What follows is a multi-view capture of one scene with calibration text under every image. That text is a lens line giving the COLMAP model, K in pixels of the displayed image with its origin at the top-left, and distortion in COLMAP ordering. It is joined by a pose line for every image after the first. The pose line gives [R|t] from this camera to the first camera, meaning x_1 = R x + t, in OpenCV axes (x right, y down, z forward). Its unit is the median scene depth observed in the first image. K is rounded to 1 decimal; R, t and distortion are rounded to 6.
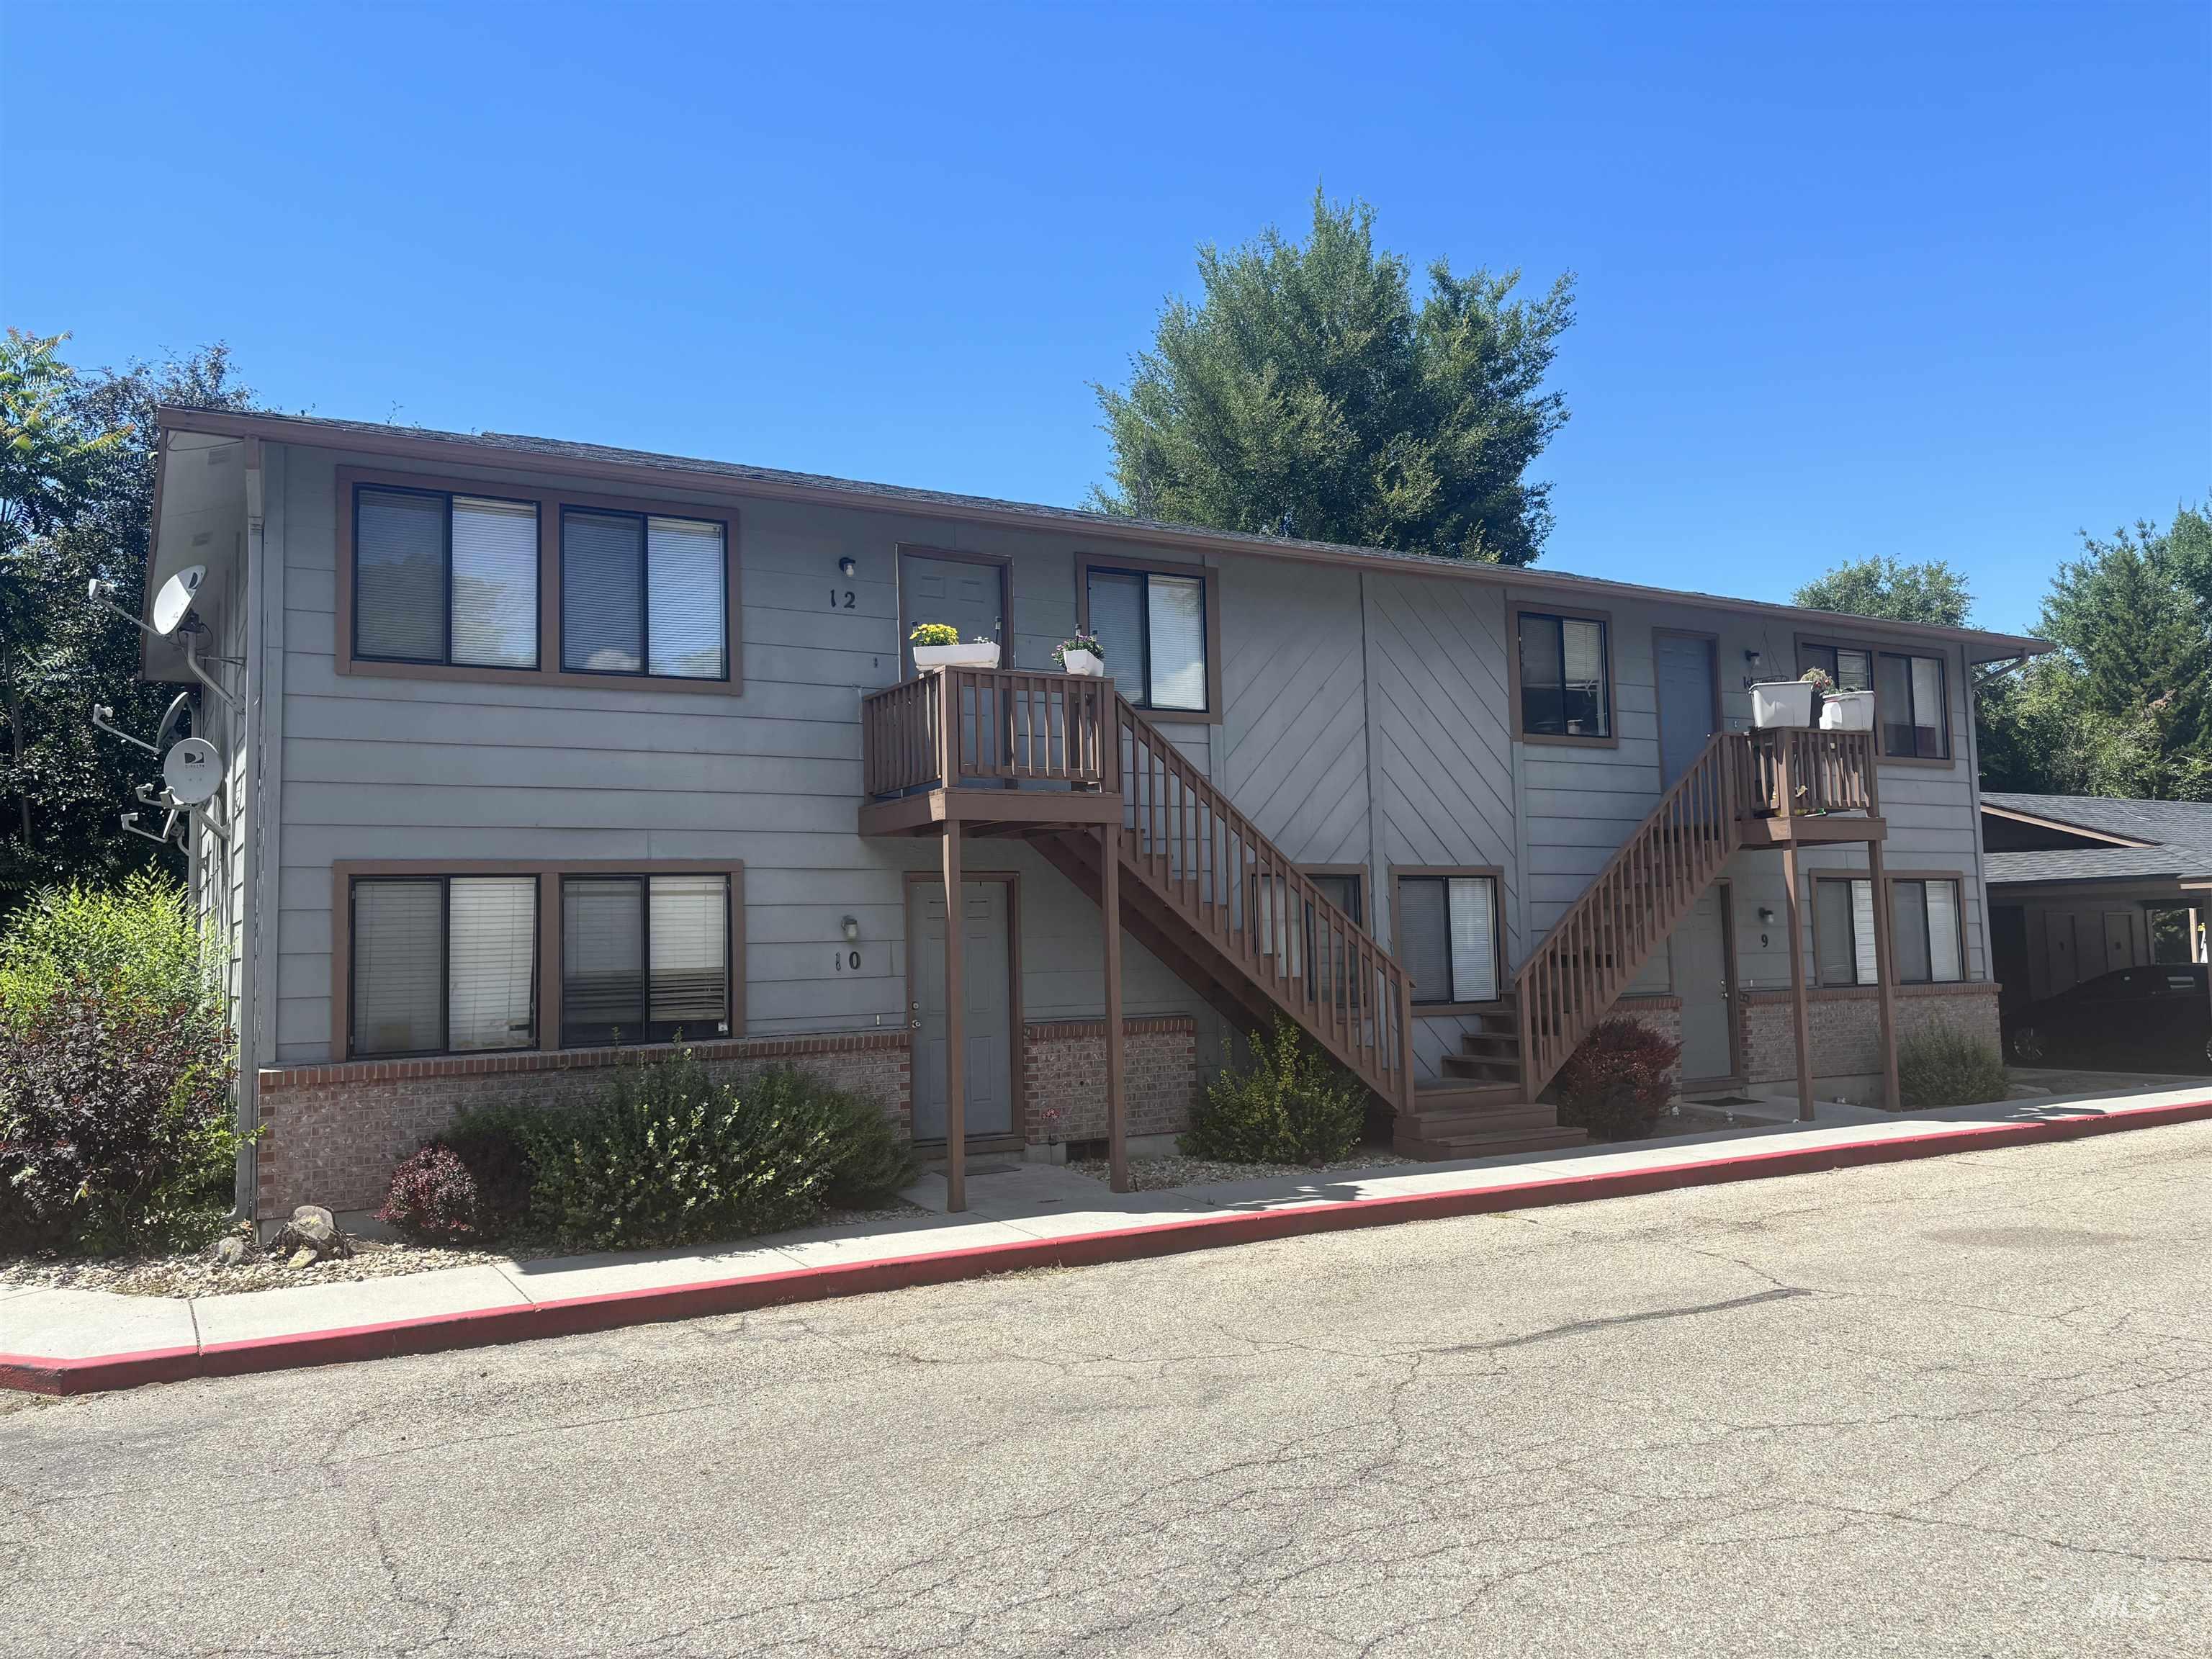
lens RADIAL K [[1651.5, 0, 1093.6], [0, 1651.5, 820.7], [0, 0, 1]] dist [0.066675, -0.101653]
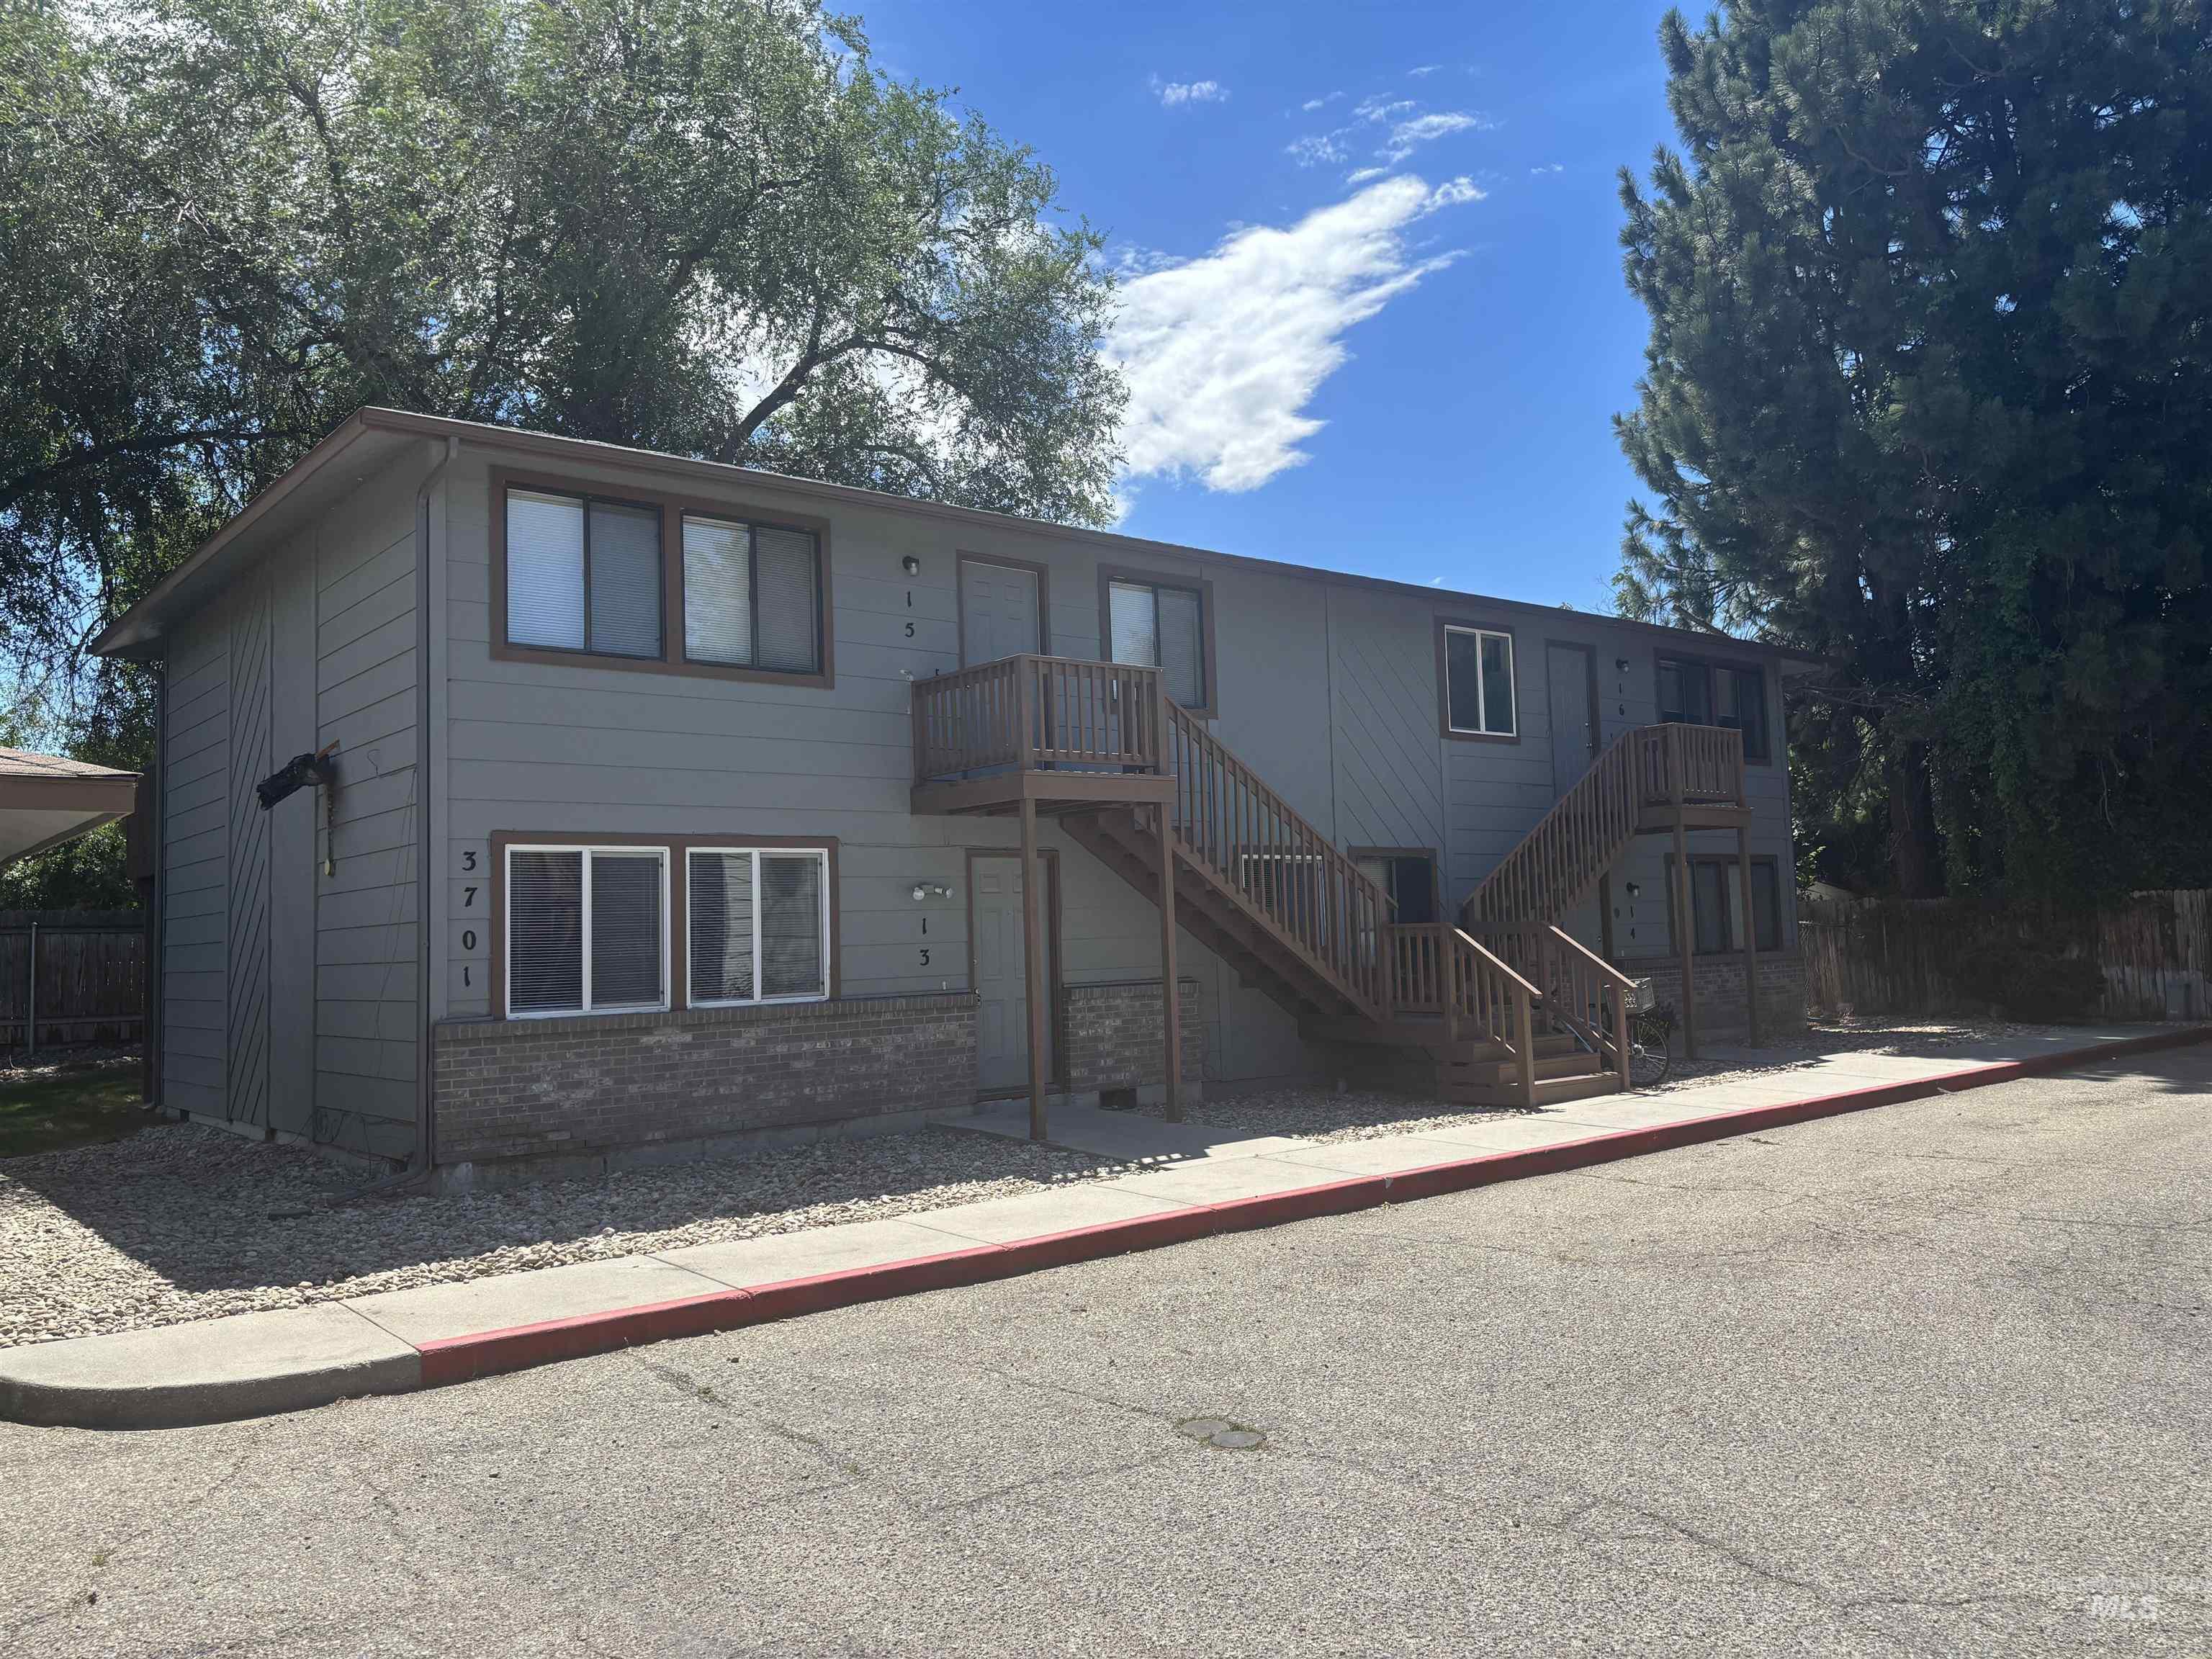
lens RADIAL K [[1651.5, 0, 1093.6], [0, 1651.5, 820.7], [0, 0, 1]] dist [0.066675, -0.101653]
pose [[0.987593, 0.012508, 0.156536, -0.198366], [-0.015267, 0.999748, 0.016435, -0.006944], [-0.156291, -0.018620, 0.987536, -0.103081]]
